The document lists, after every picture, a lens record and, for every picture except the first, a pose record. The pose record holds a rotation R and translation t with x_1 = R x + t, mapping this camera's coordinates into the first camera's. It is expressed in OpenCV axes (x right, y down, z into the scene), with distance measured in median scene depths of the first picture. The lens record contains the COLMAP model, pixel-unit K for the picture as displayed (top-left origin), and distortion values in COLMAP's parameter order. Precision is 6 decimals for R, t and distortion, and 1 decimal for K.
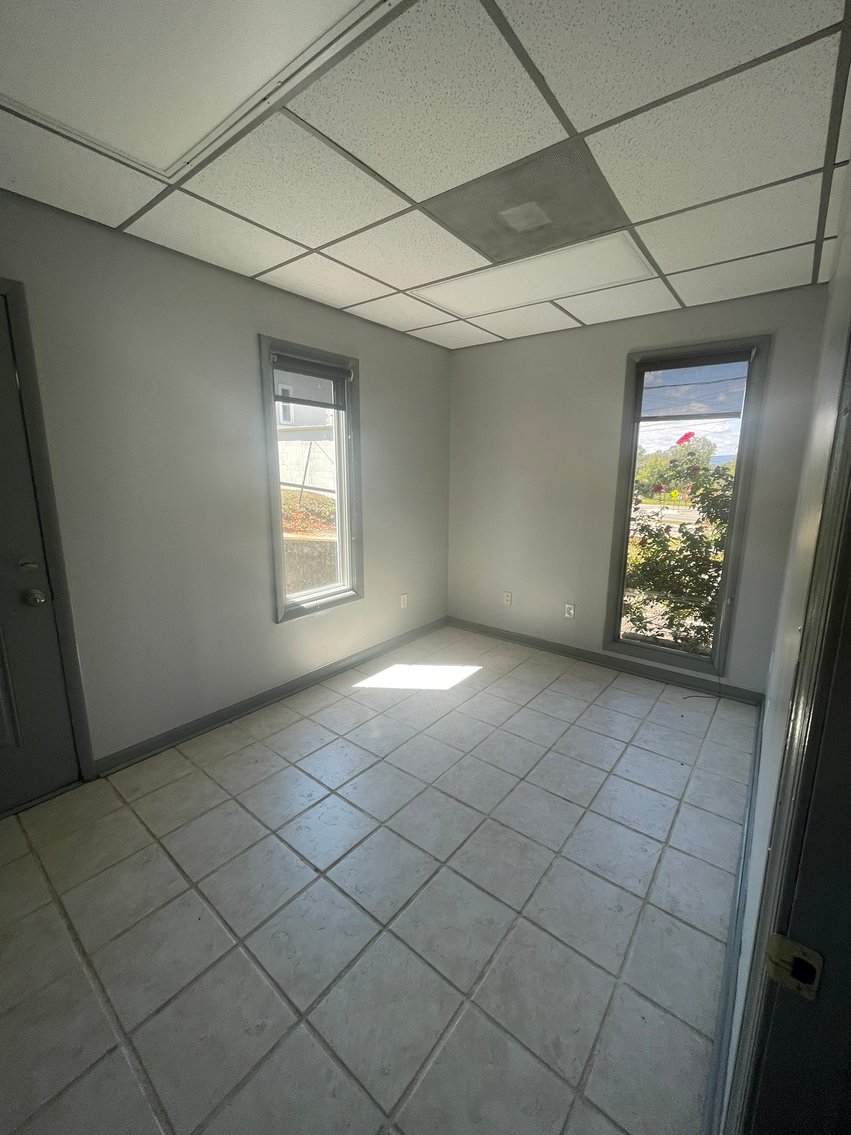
lens RADIAL K [[459.5, 0, 430.1], [0, 459.5, 562.0], [0, 0, 1]] dist [-0.001201, 0.000643]
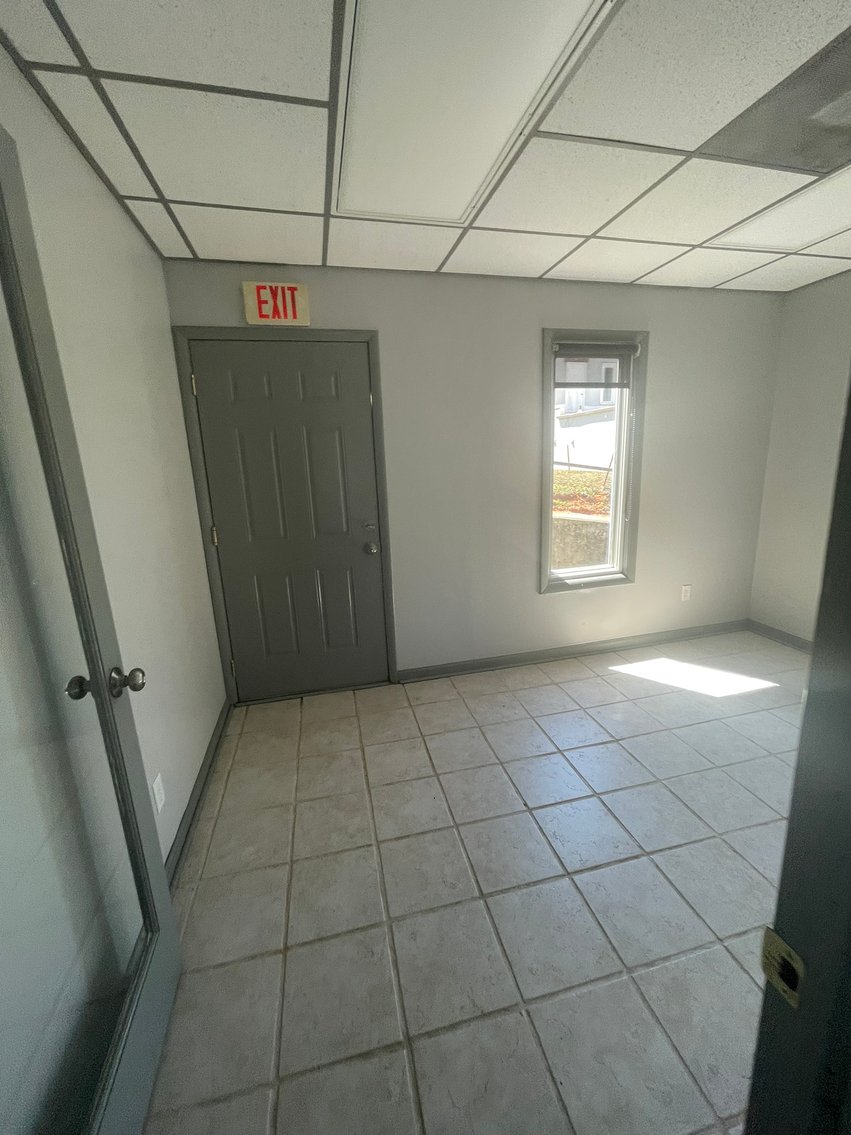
lens RADIAL K [[459.5, 0, 430.1], [0, 459.5, 562.0], [0, 0, 1]] dist [-0.001201, 0.000643]
pose [[0.787300, 0.097220, -0.608858, 0.123899], [-0.075244, 0.995259, 0.061623, 0.009792], [0.611962, -0.002703, 0.790882, -0.030317]]
